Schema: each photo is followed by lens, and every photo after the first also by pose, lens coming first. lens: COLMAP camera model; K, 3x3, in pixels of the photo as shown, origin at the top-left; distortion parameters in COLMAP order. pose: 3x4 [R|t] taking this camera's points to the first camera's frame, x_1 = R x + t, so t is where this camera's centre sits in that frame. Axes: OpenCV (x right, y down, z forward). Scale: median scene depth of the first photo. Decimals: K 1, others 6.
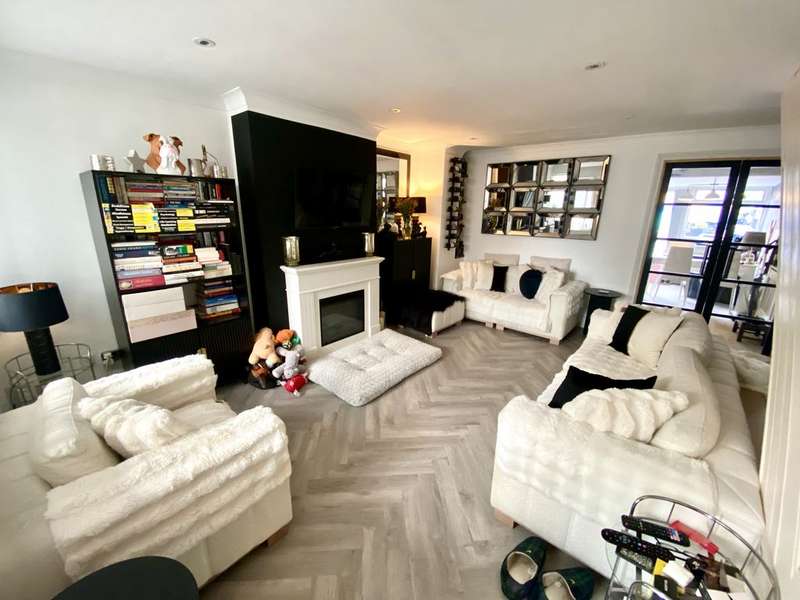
lens RADIAL K [[323.1, 0, 398.7], [0, 323.1, 302.3], [0, 0, 1]] dist [0.028945, -0.026723]
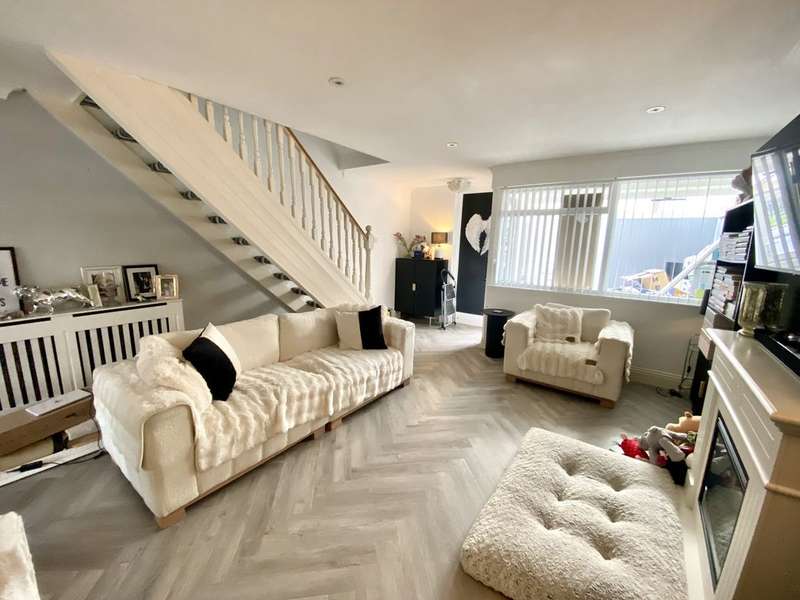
lens RADIAL K [[323.1, 0, 398.7], [0, 323.1, 302.3], [0, 0, 1]] dist [0.028945, -0.026723]
pose [[-0.996049, -0.032006, -0.082839, 0.286552], [-0.065777, 0.892601, 0.446023, -0.342256], [0.059667, 0.449709, -0.891180, 1.344864]]
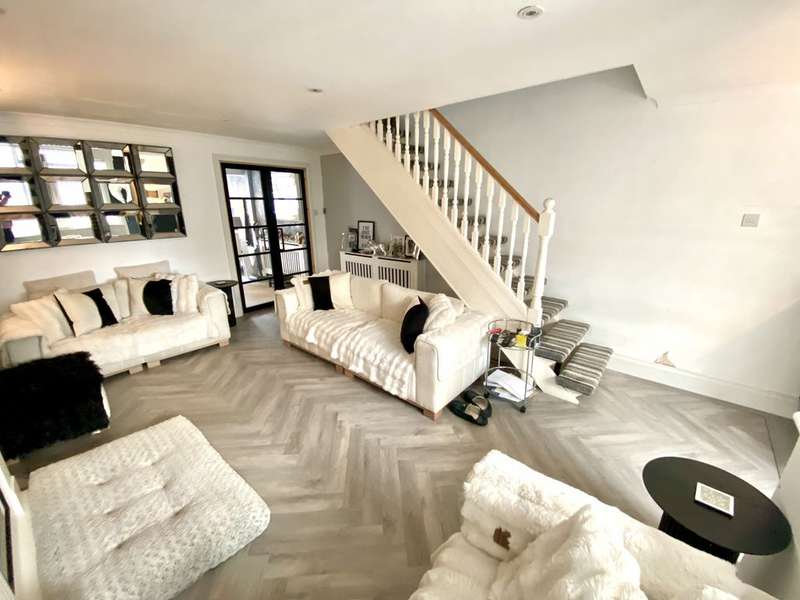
lens RADIAL K [[323.1, 0, 398.7], [0, 323.1, 302.3], [0, 0, 1]] dist [0.028945, -0.026723]
pose [[-0.002630, -0.311622, 0.950202, -0.494517], [0.282436, 0.911287, 0.299642, -0.161796], [-0.959283, 0.269159, 0.085617, 0.478045]]
